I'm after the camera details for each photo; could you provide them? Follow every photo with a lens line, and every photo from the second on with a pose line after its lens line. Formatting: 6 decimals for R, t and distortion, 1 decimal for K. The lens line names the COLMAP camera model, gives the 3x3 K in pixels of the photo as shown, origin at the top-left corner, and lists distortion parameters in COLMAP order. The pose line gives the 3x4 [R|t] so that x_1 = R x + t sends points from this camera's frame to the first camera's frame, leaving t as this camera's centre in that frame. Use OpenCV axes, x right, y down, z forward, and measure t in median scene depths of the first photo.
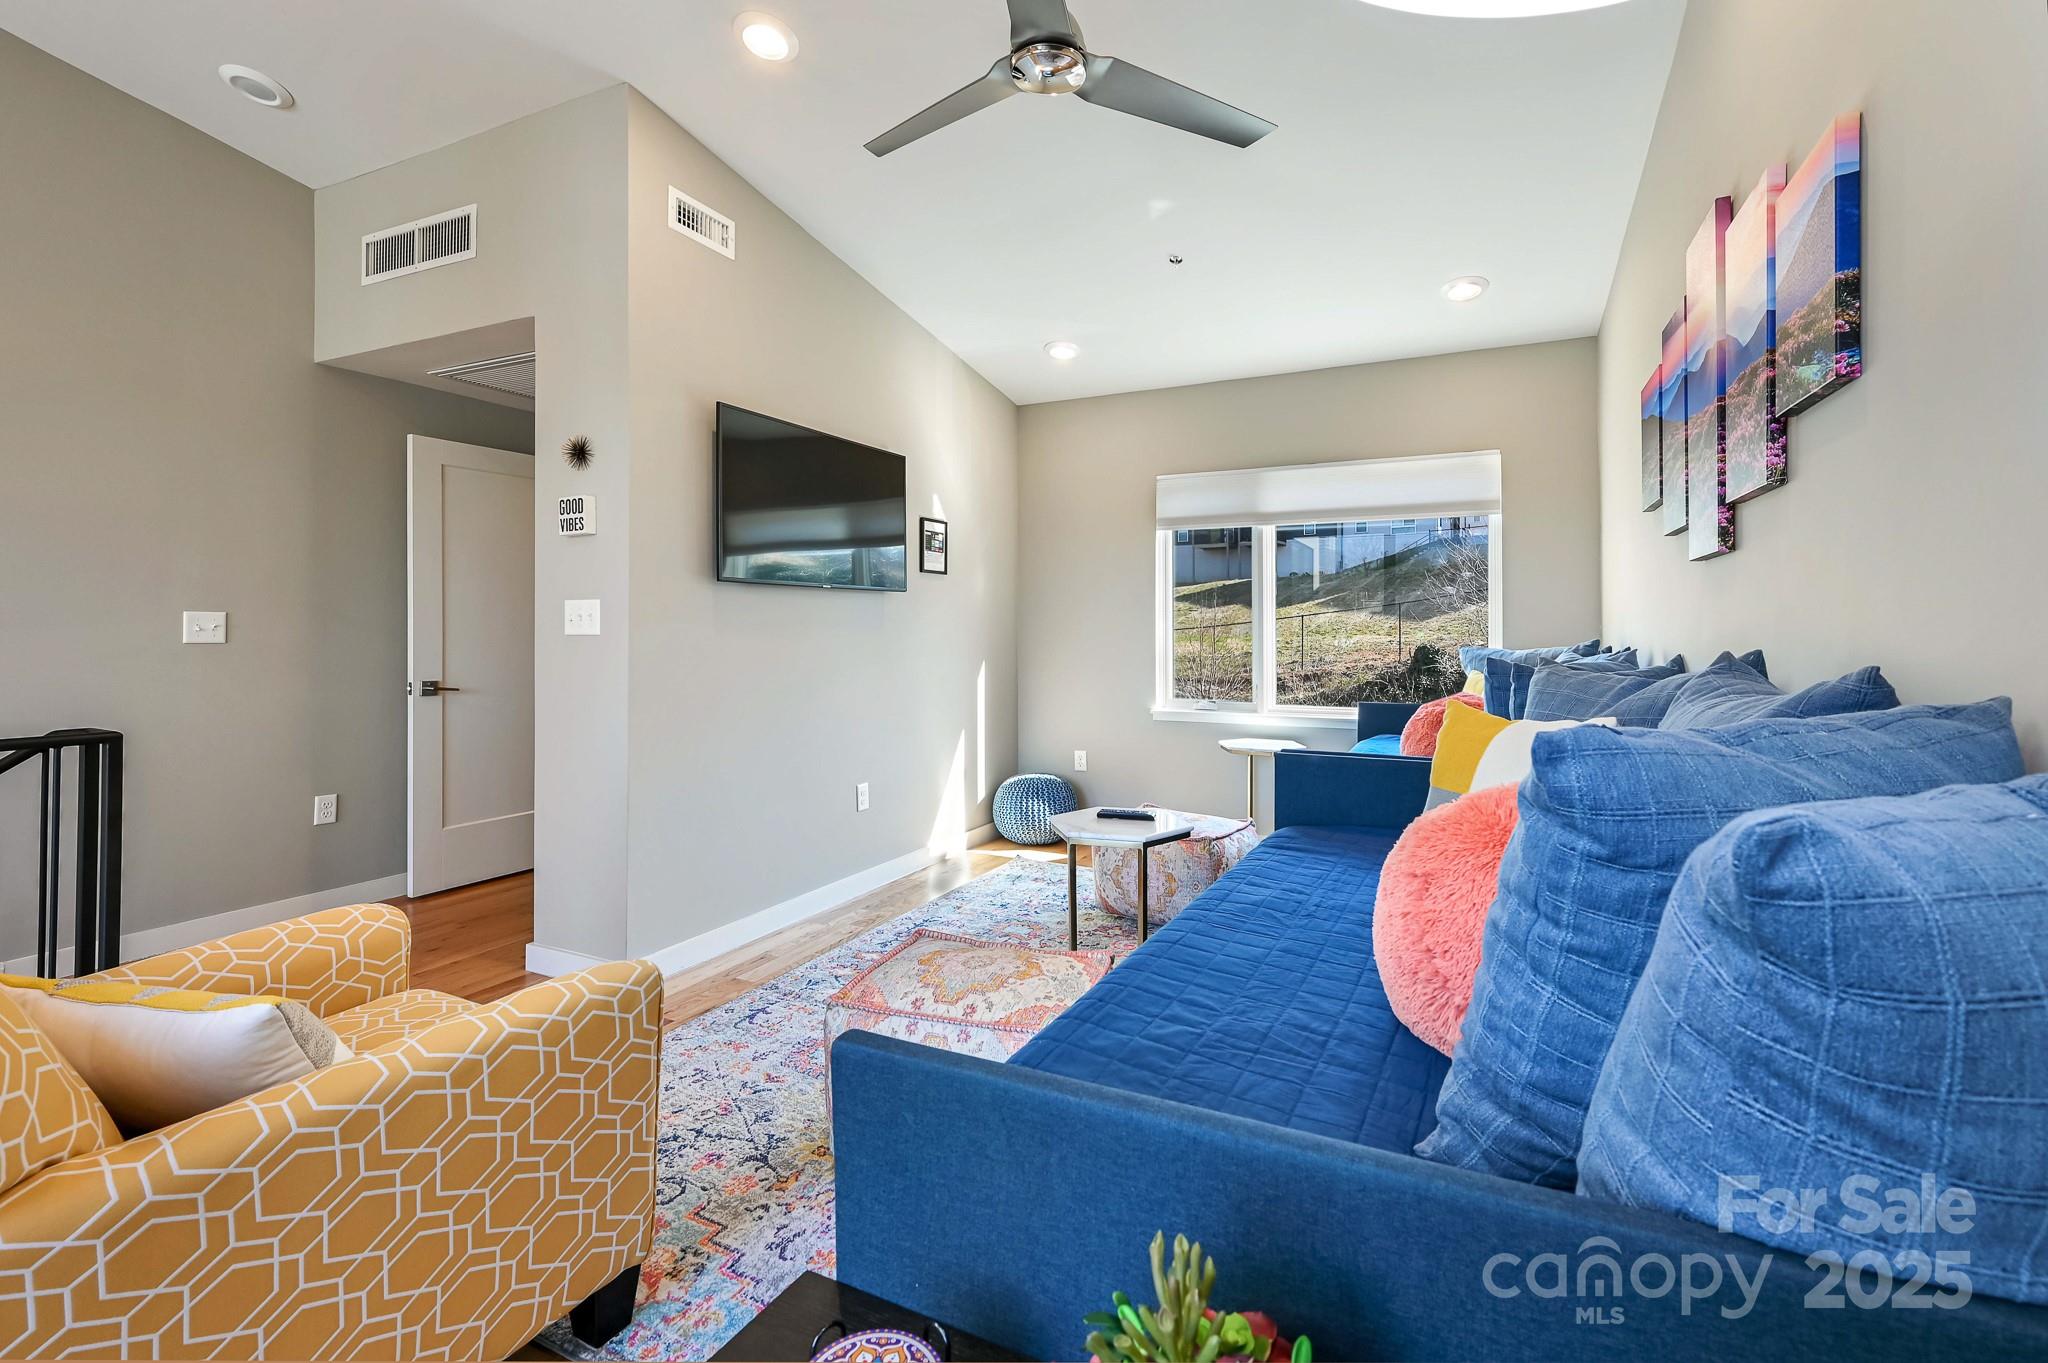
lens RADIAL K [[865.3, 0, 1029.5], [0, 865.3, 632.8], [0, 0, 1]] dist [0.000404, 0.000012]
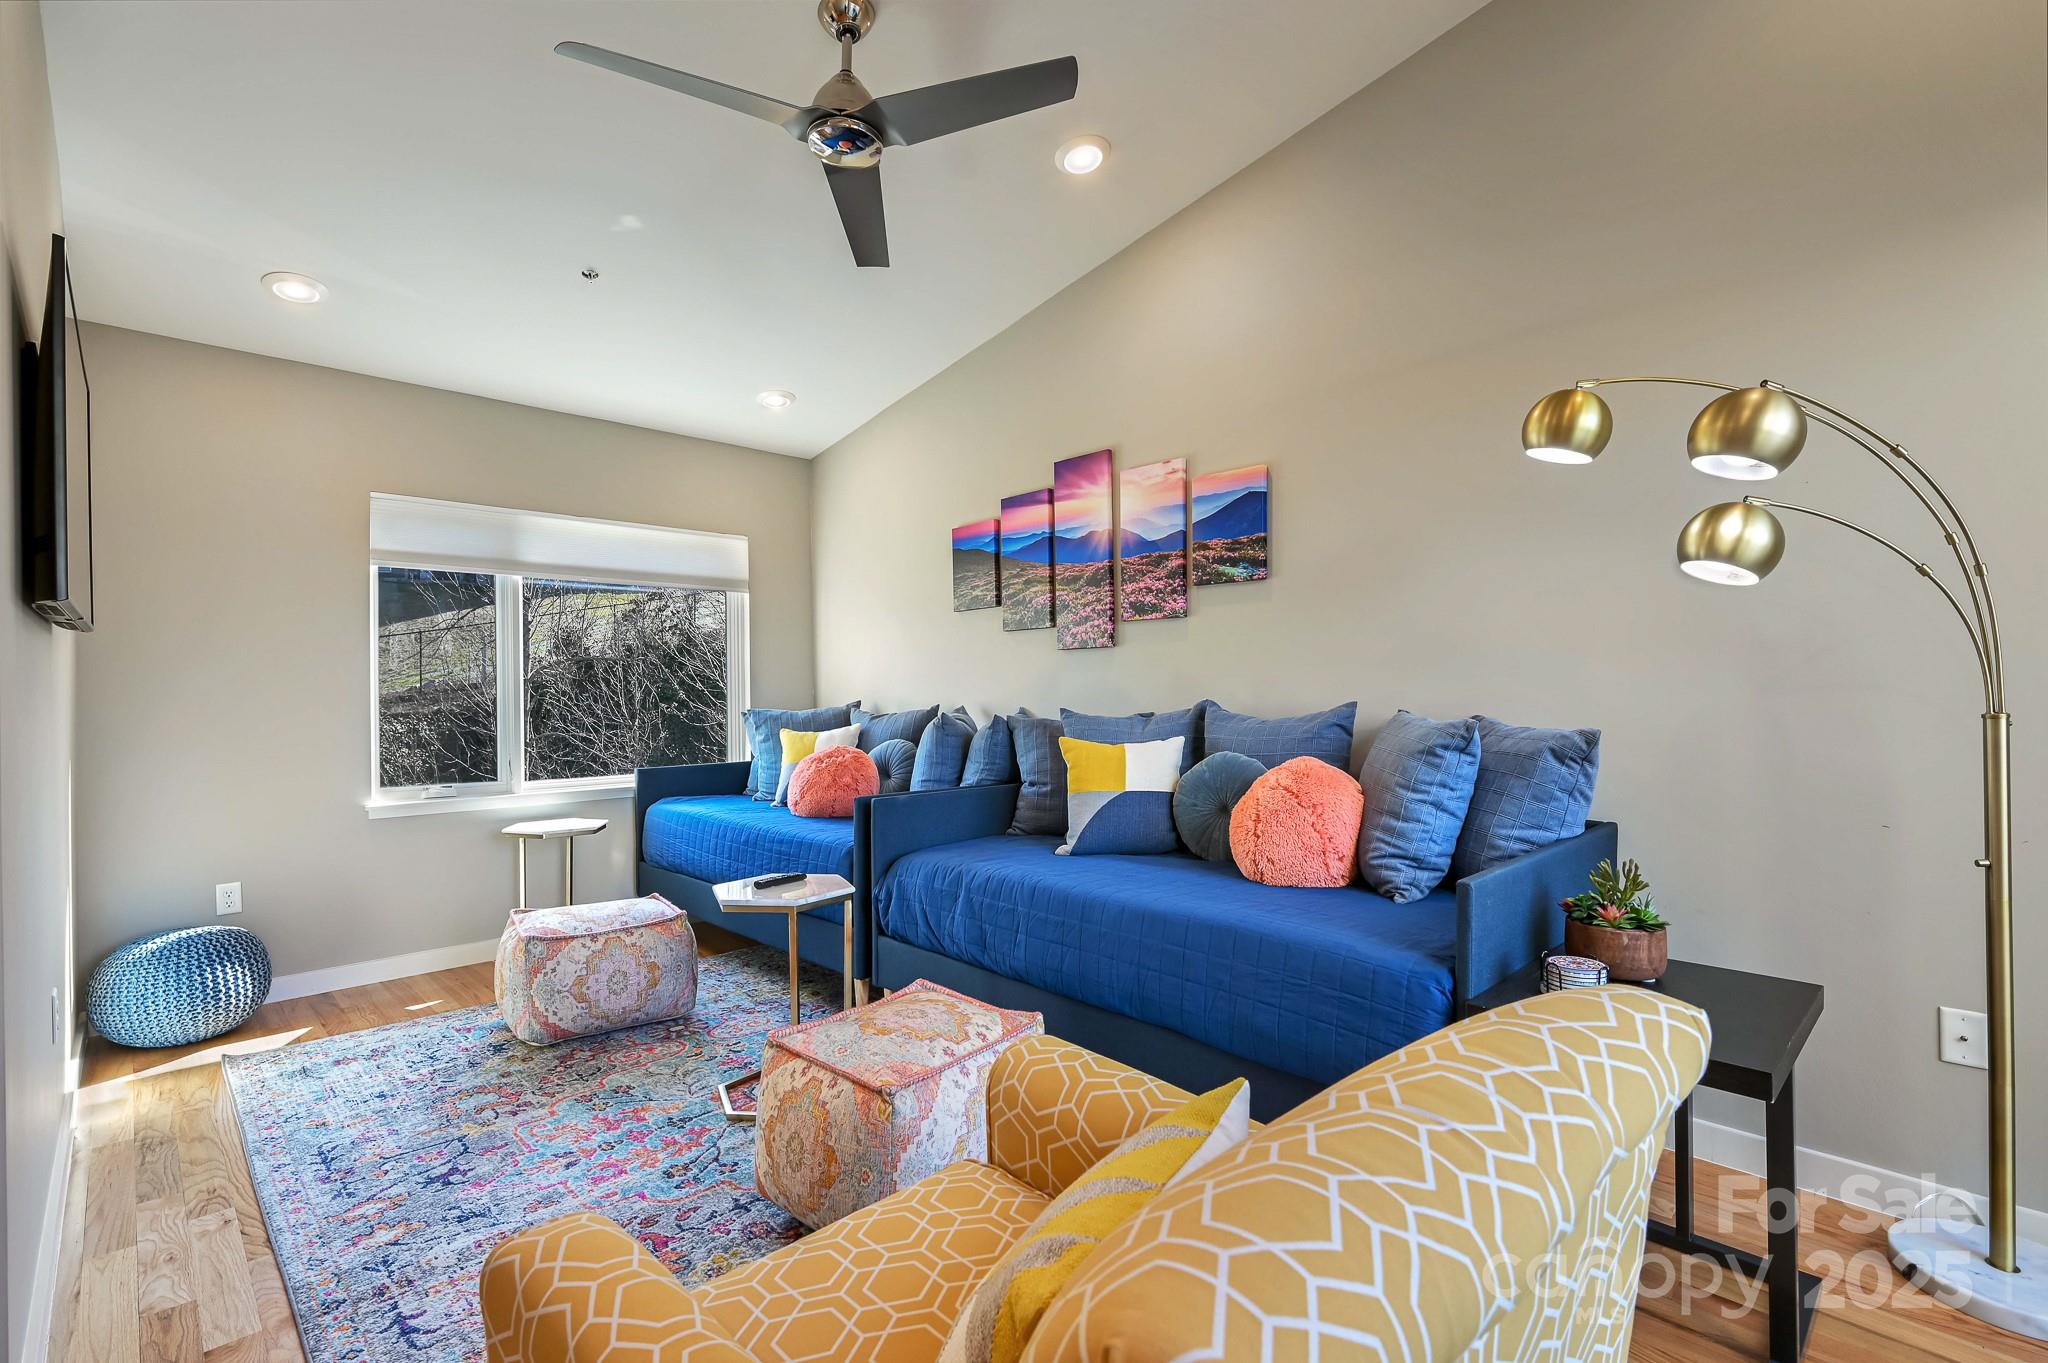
lens RADIAL K [[950.0, 0, 1024.0], [0, 950.0, 681.5], [0, 0, 1]] dist [-0.000169, -0.000050]
pose [[0.344921, 0.008624, 0.938592, -0.531832], [0.012485, 0.999827, -0.013774, 0.001853], [-0.938549, 0.016469, 0.344753, 0.237307]]
